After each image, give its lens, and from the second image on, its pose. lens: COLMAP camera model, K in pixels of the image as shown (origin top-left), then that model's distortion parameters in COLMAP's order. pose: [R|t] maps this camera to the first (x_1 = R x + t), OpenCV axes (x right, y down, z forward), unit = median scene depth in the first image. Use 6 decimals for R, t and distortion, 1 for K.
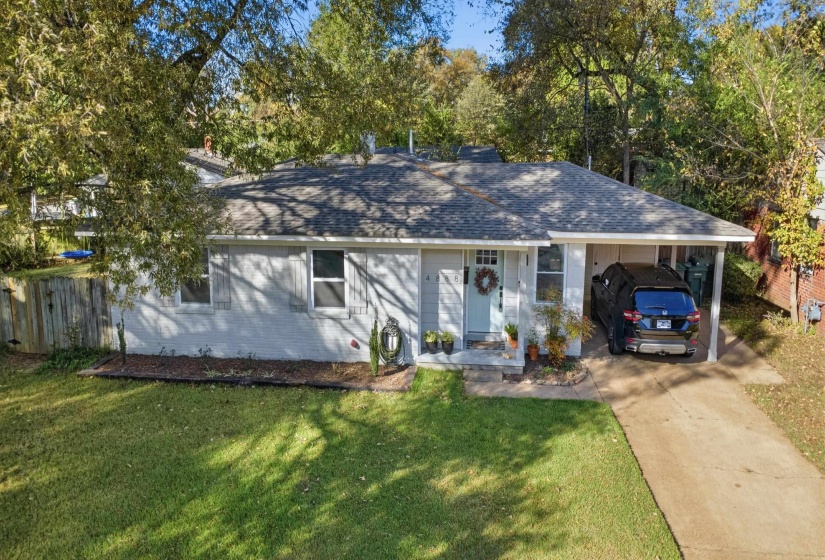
lens RADIAL K [[583.5, 0, 412.4], [0, 583.5, 249.9], [0, 0, 1]] dist [0.000224, 0.000890]
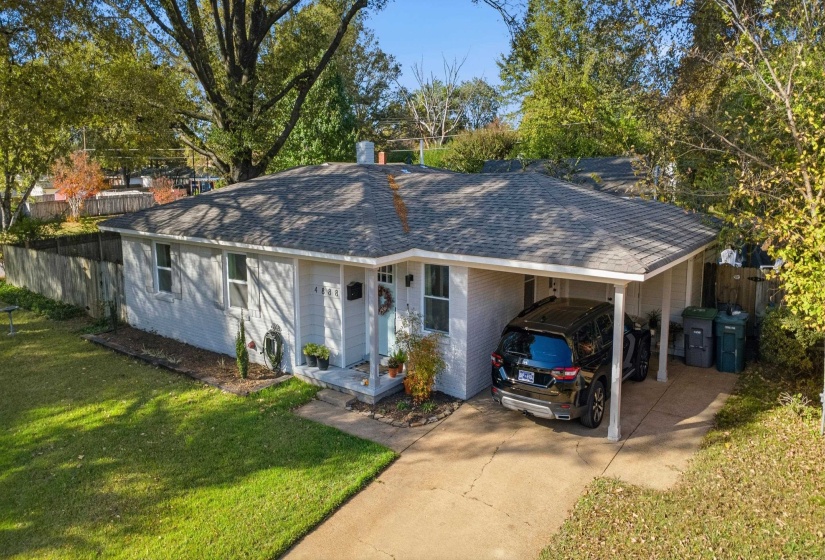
lens RADIAL K [[582.0, 0, 425.0], [0, 582.0, 278.0], [0, 0, 1]] dist [0.006373, 0.002330]
pose [[0.867642, 0.088701, -0.489213, 0.677938], [-0.076373, 0.996057, 0.045147, -0.030079], [0.491288, -0.001808, 0.870995, 0.245931]]
